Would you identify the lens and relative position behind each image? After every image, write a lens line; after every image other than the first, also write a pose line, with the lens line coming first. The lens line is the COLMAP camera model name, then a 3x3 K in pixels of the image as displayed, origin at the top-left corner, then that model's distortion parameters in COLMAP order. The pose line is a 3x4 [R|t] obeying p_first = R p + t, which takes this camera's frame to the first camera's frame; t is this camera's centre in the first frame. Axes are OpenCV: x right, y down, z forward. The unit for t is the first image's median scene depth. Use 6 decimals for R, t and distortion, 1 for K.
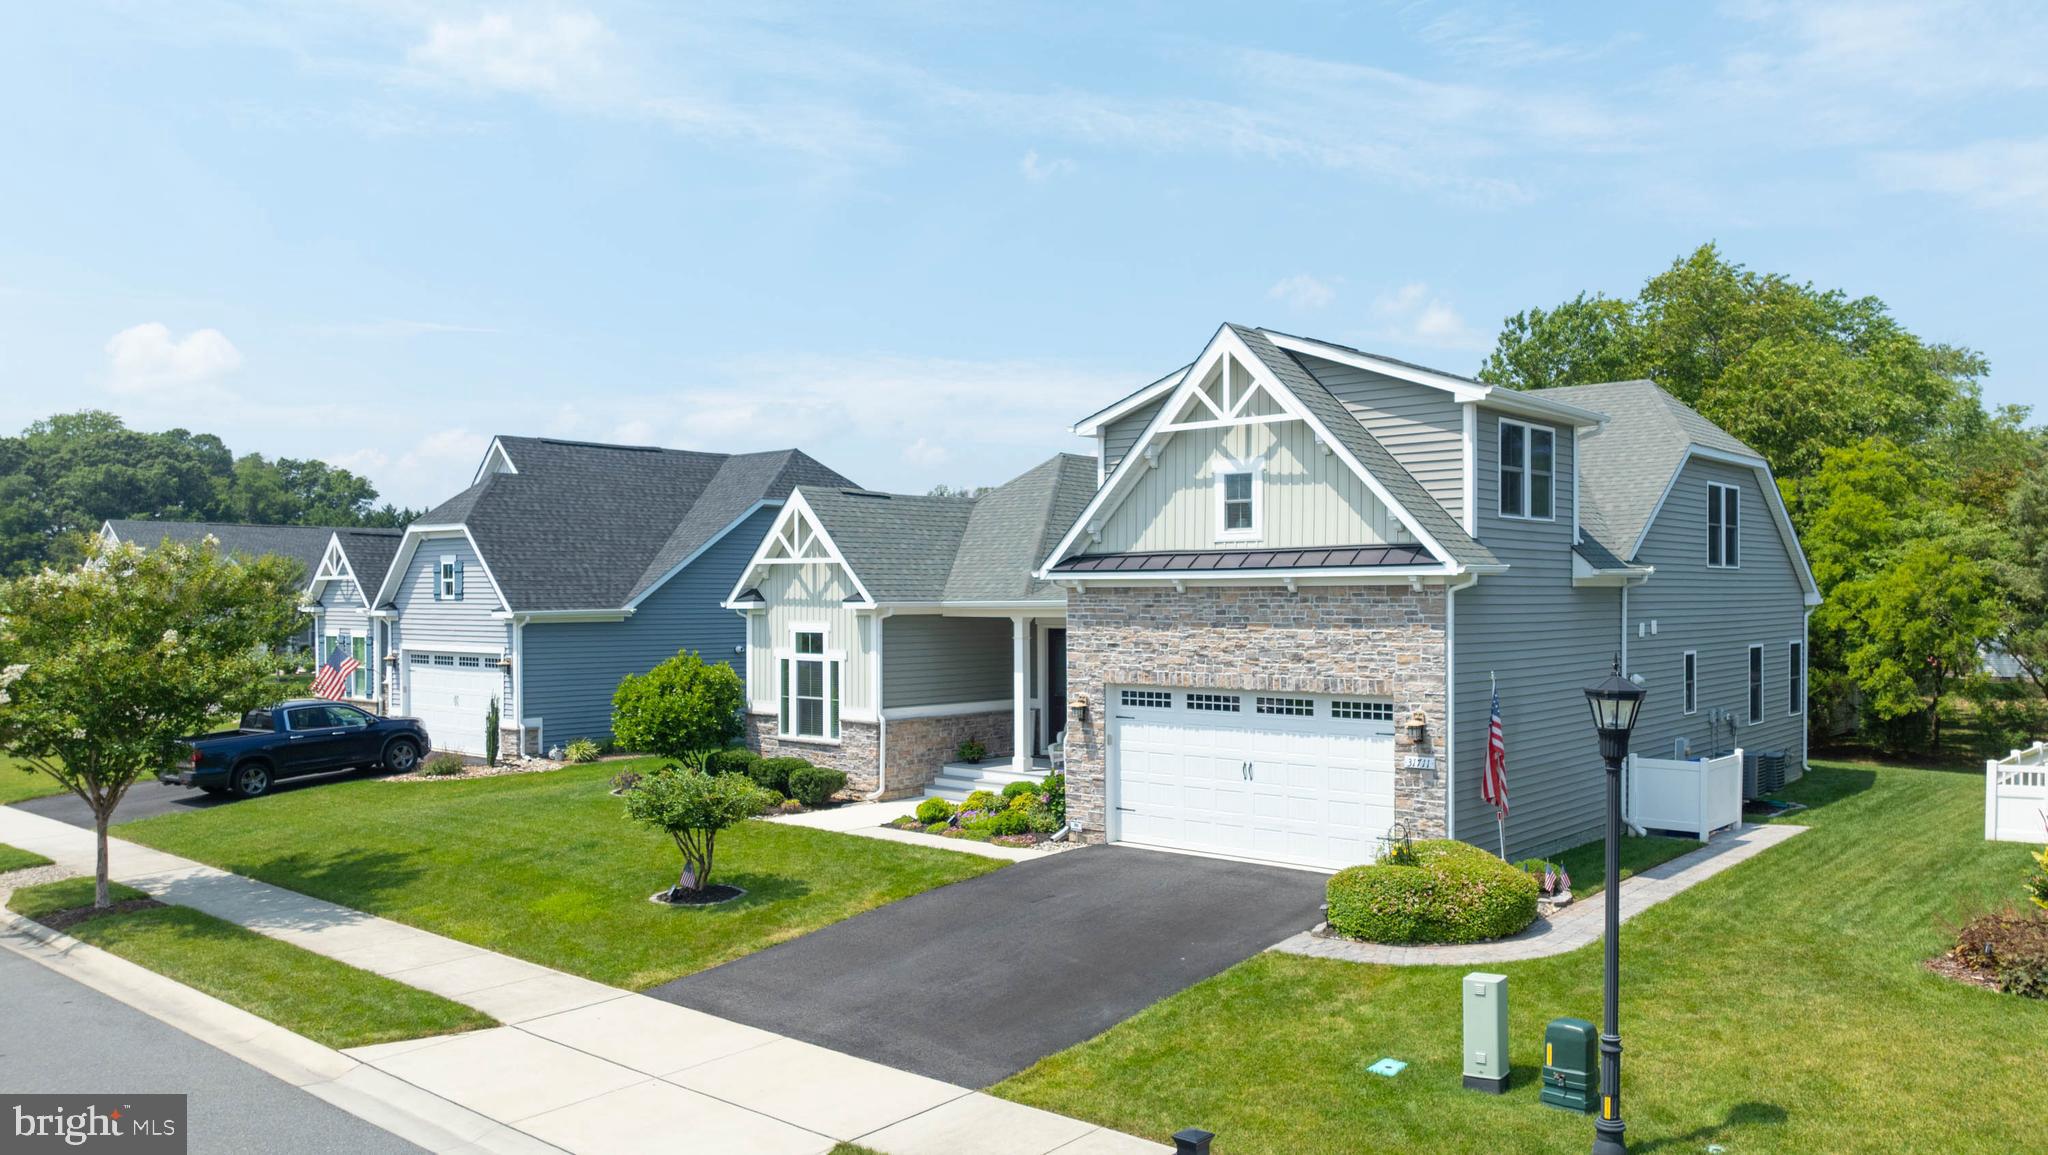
lens RADIAL K [[1512.2, 0, 1068.9], [0, 1512.2, 616.5], [0, 0, 1]] dist [-0.012497, -0.006401]
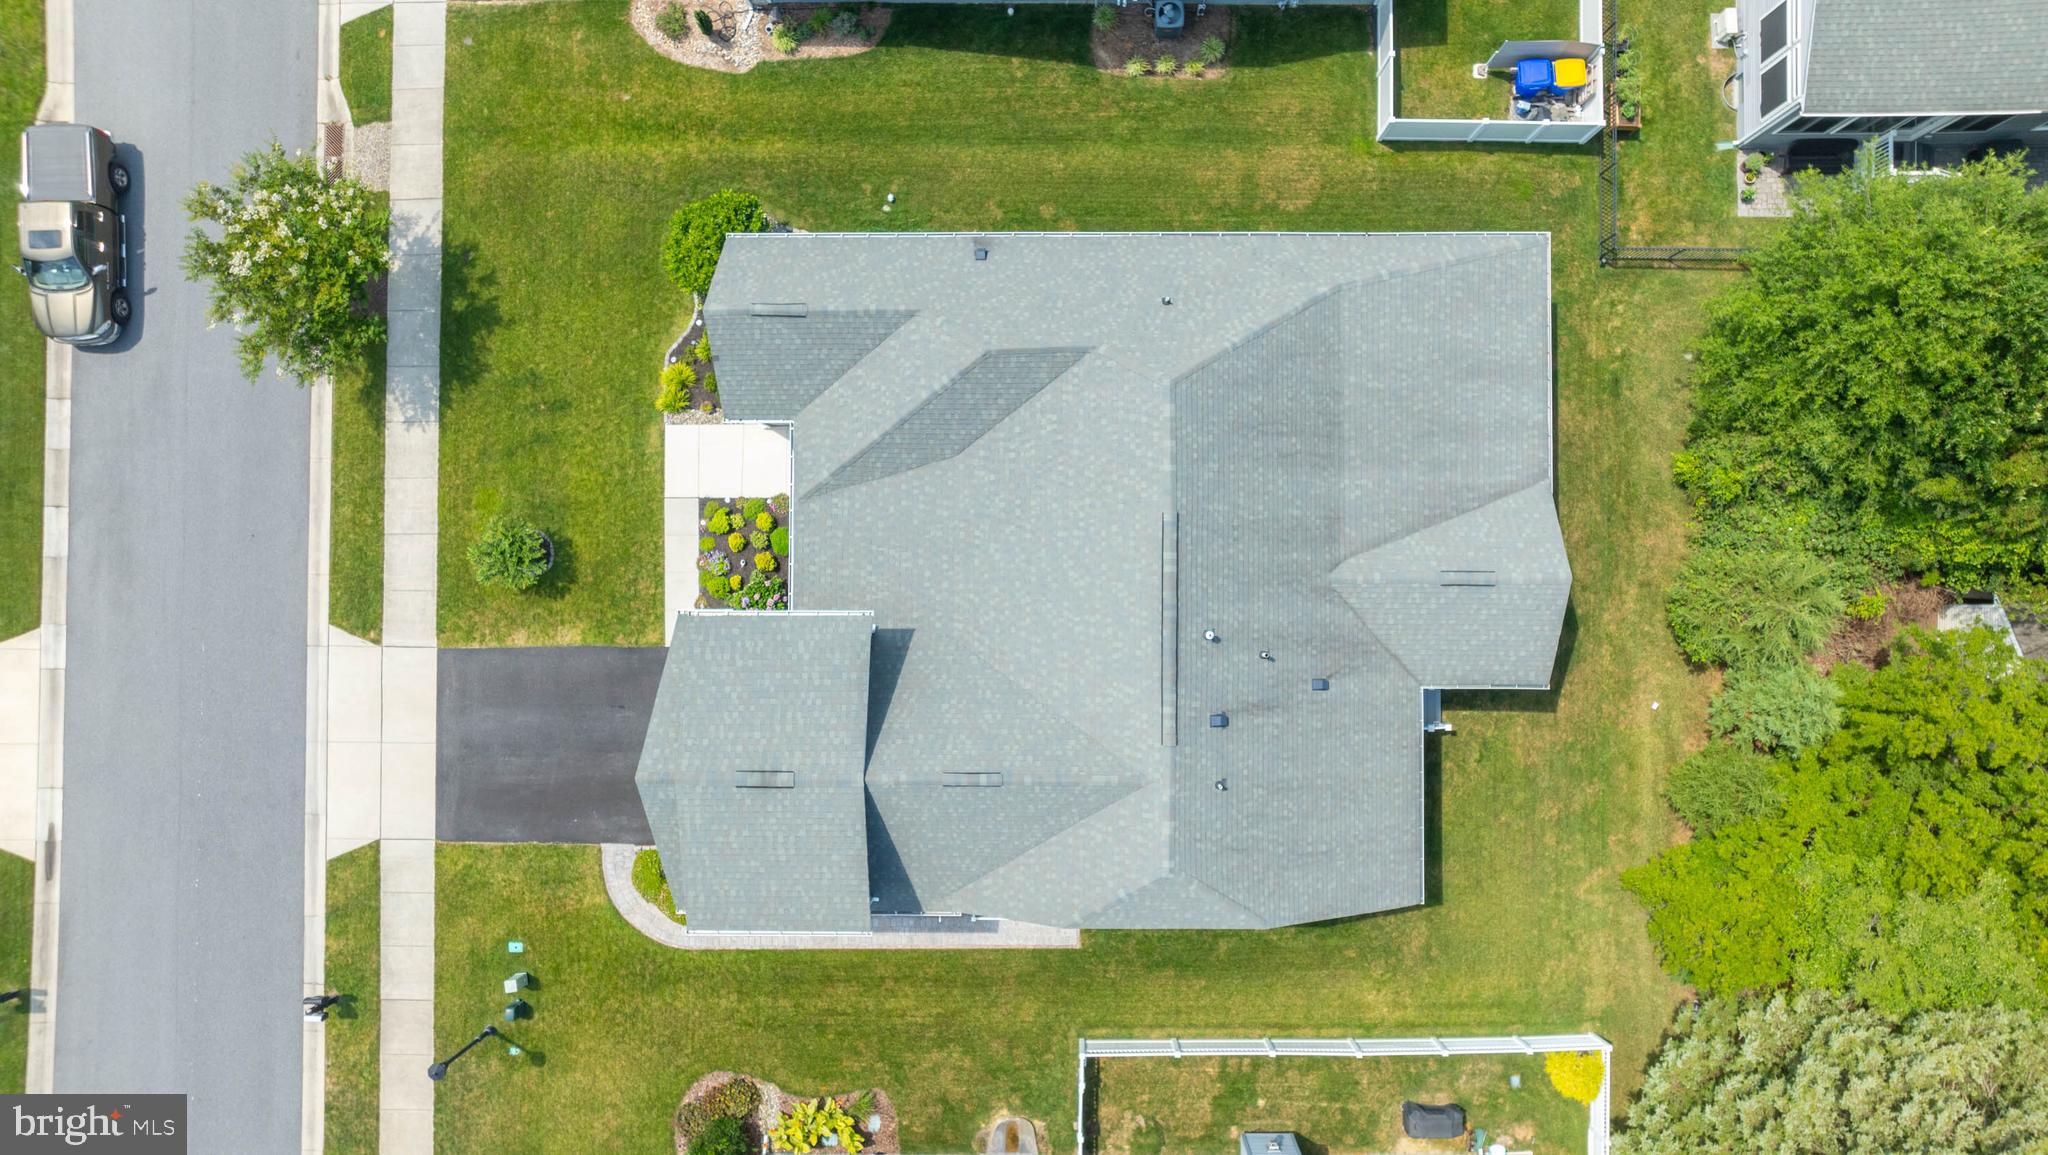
lens RADIAL K [[1435.9, 0, 1035.2], [0, 1435.9, 579.7], [0, 0, 1]] dist [-0.020521, 0.006039]
pose [[0.642792, 0.765744, -0.021323, 0.229638], [0.000817, 0.027150, 0.999631, -1.575929], [0.766040, -0.642572, 0.016826, 1.351367]]
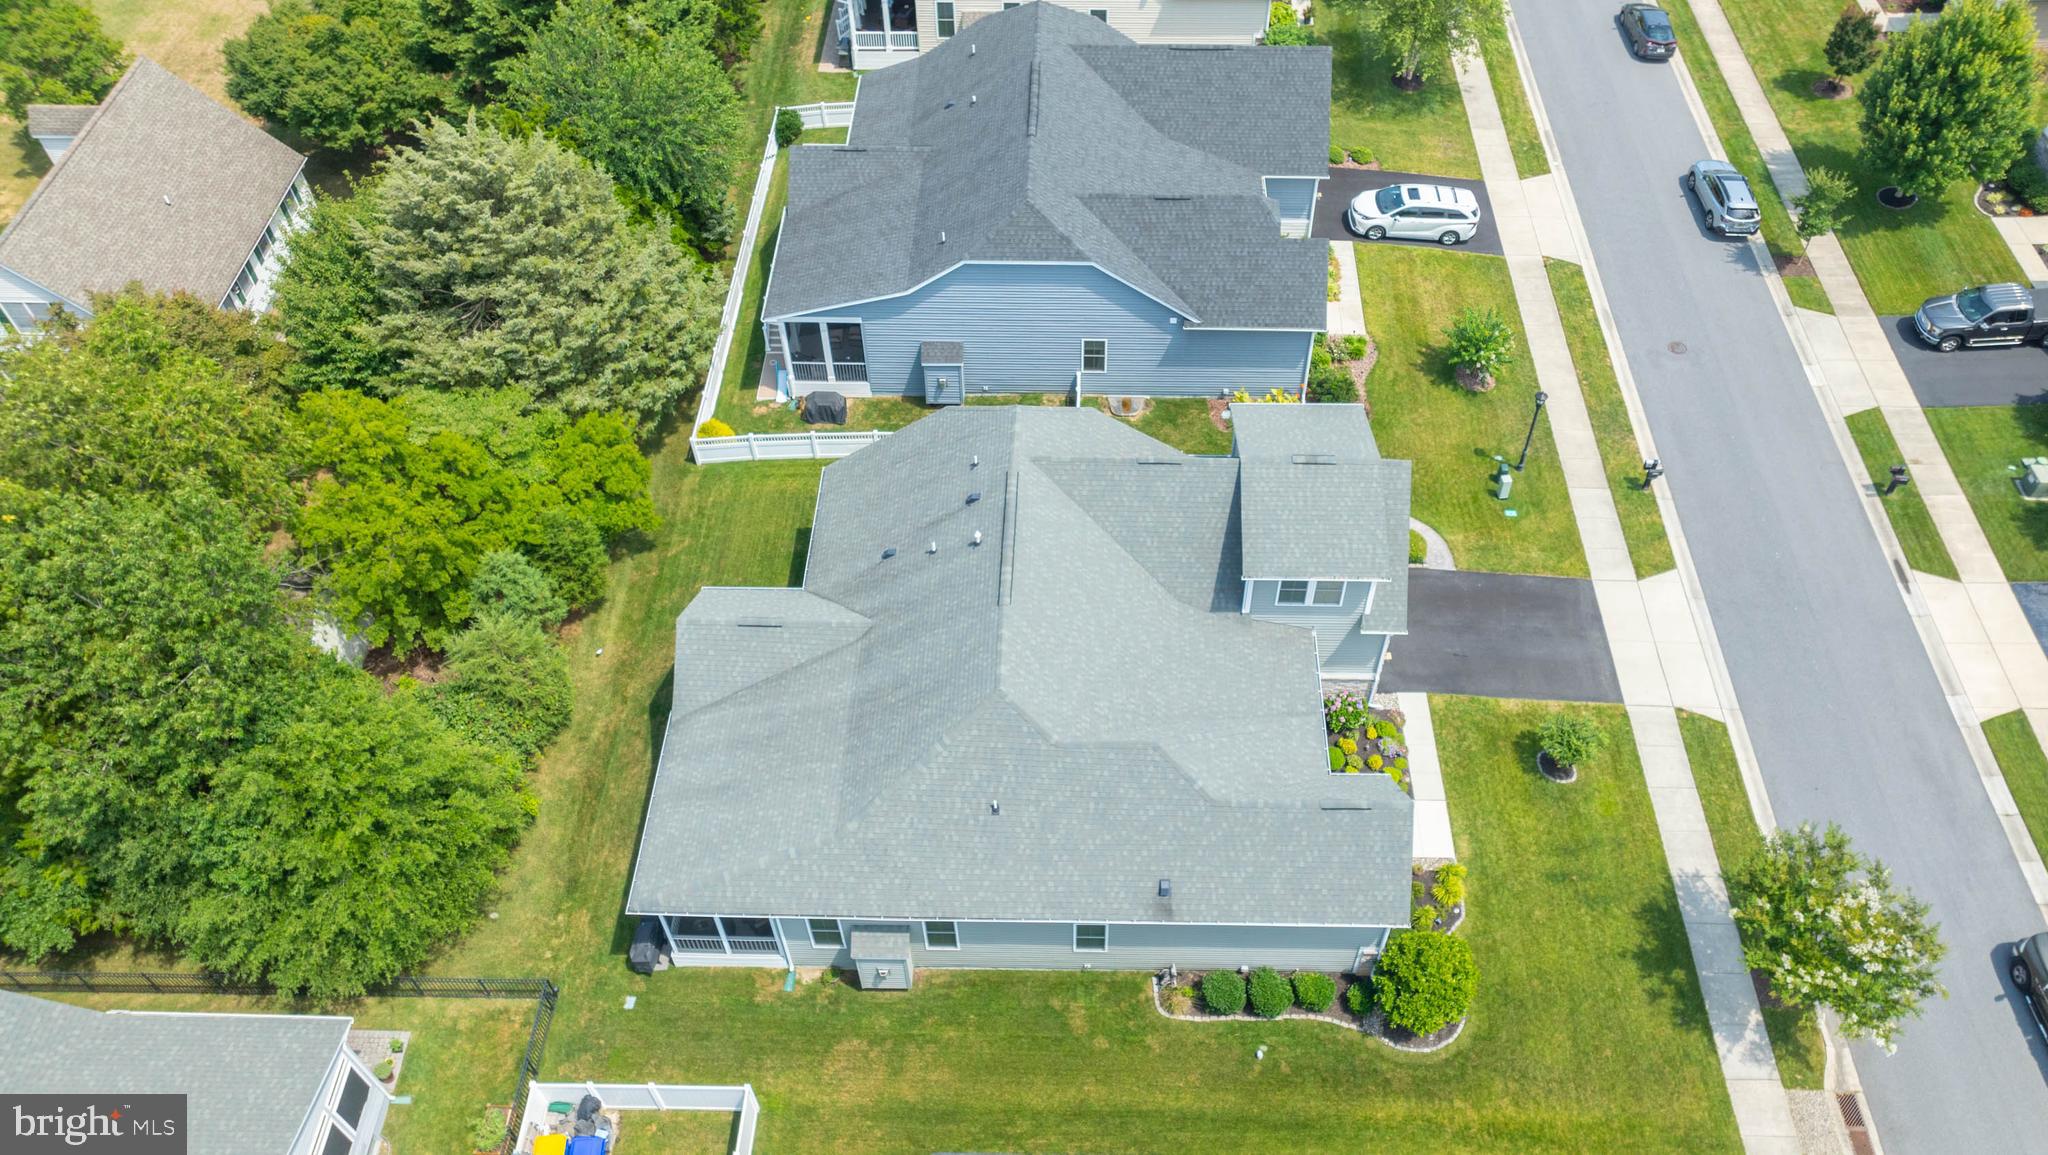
lens RADIAL K [[1512.2, 0, 1068.9], [0, 1512.2, 616.5], [0, 0, 1]] dist [-0.012497, -0.006401]
pose [[-0.631542, -0.596559, 0.495249, -0.711471], [0.015089, 0.629172, 0.777120, -1.585415], [-0.775195, 0.498257, -0.388347, 2.159862]]
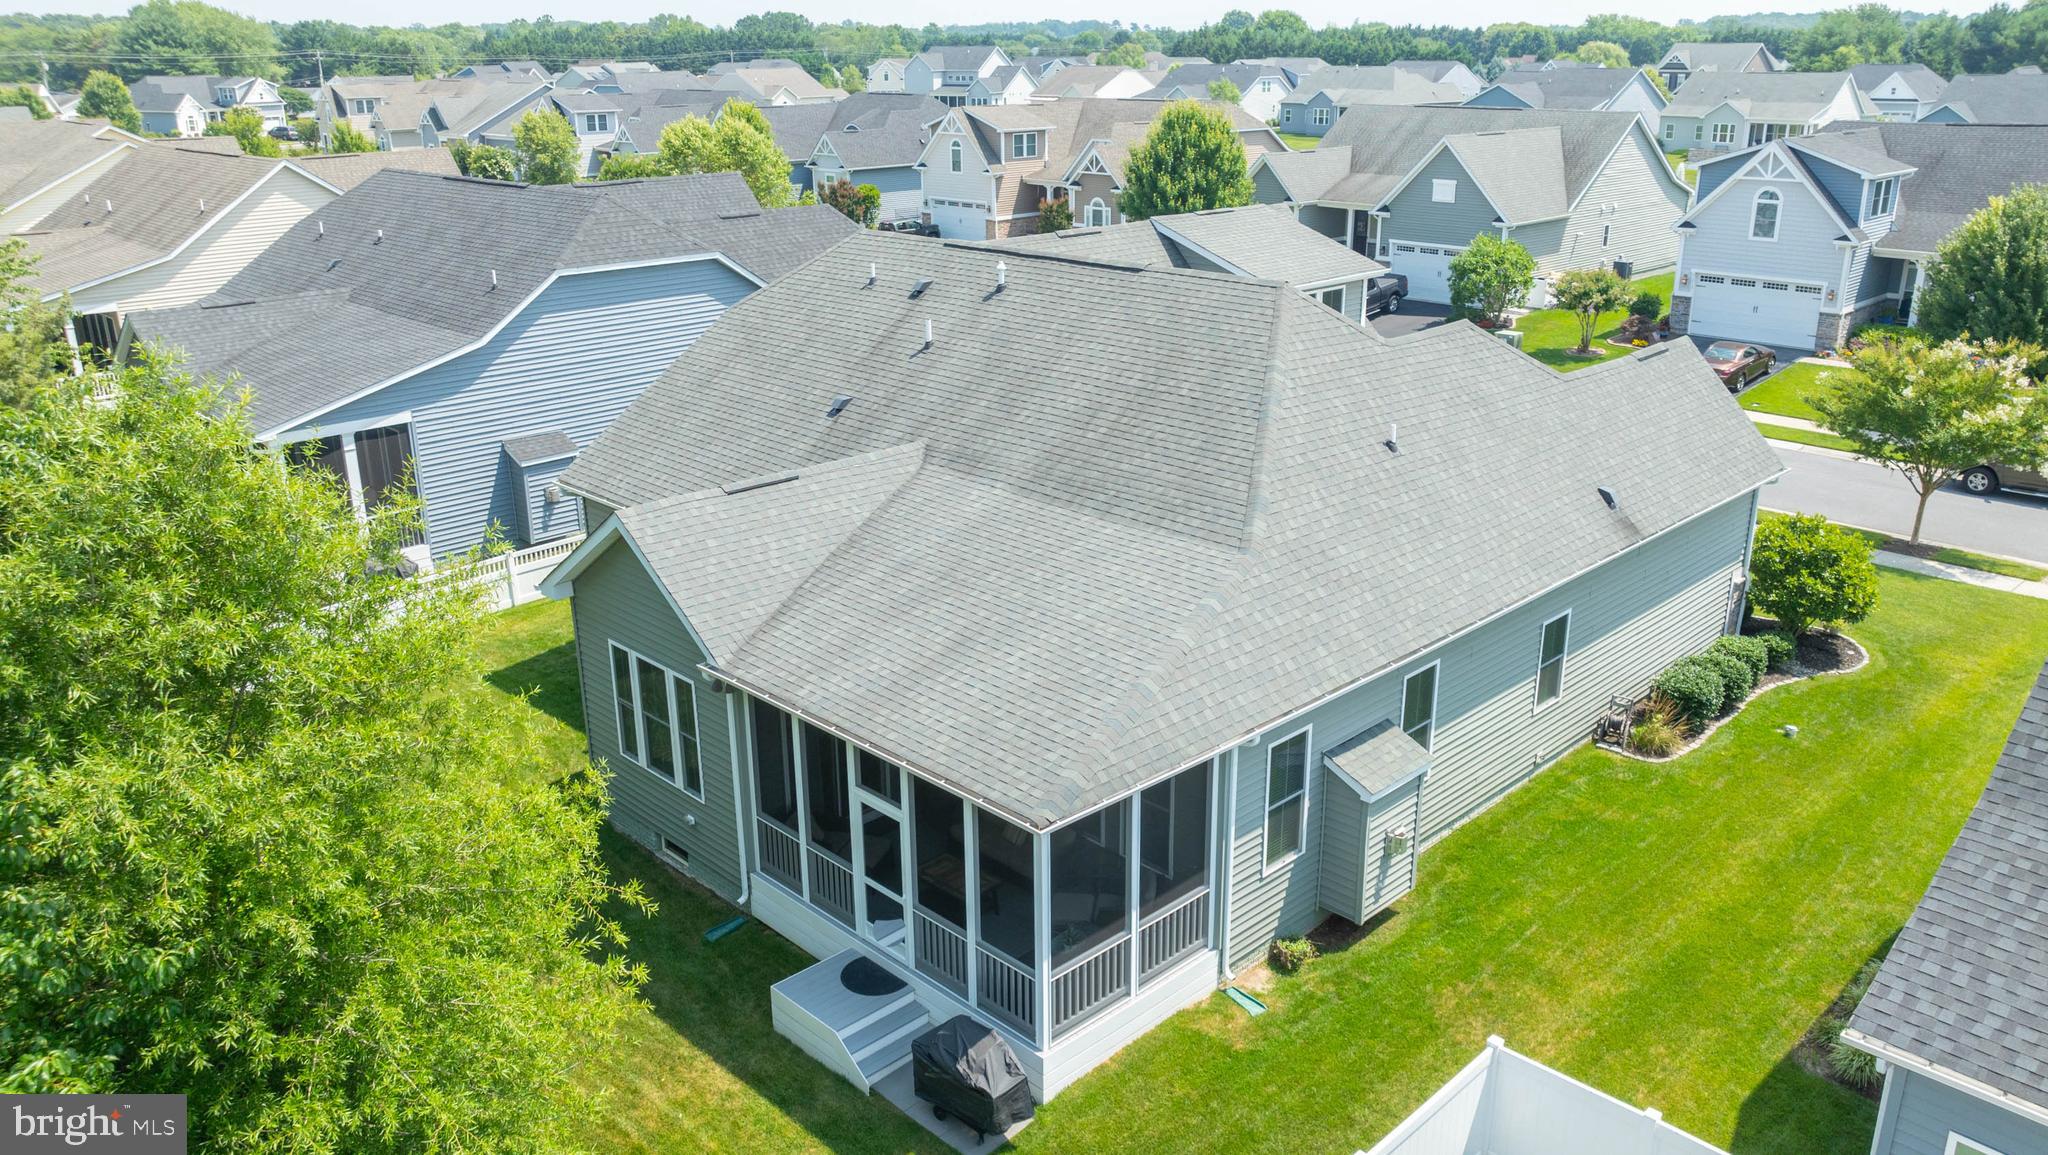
lens RADIAL K [[1510.3, 0, 1045.8], [0, 1510.3, 576.5], [0, 0, 1]] dist [-0.001346, -0.001021]
pose [[-0.996026, -0.020675, 0.086629, 0.207605], [0.010902, 0.937065, 0.348984, -0.379607], [-0.088392, 0.348542, -0.933116, 2.653859]]
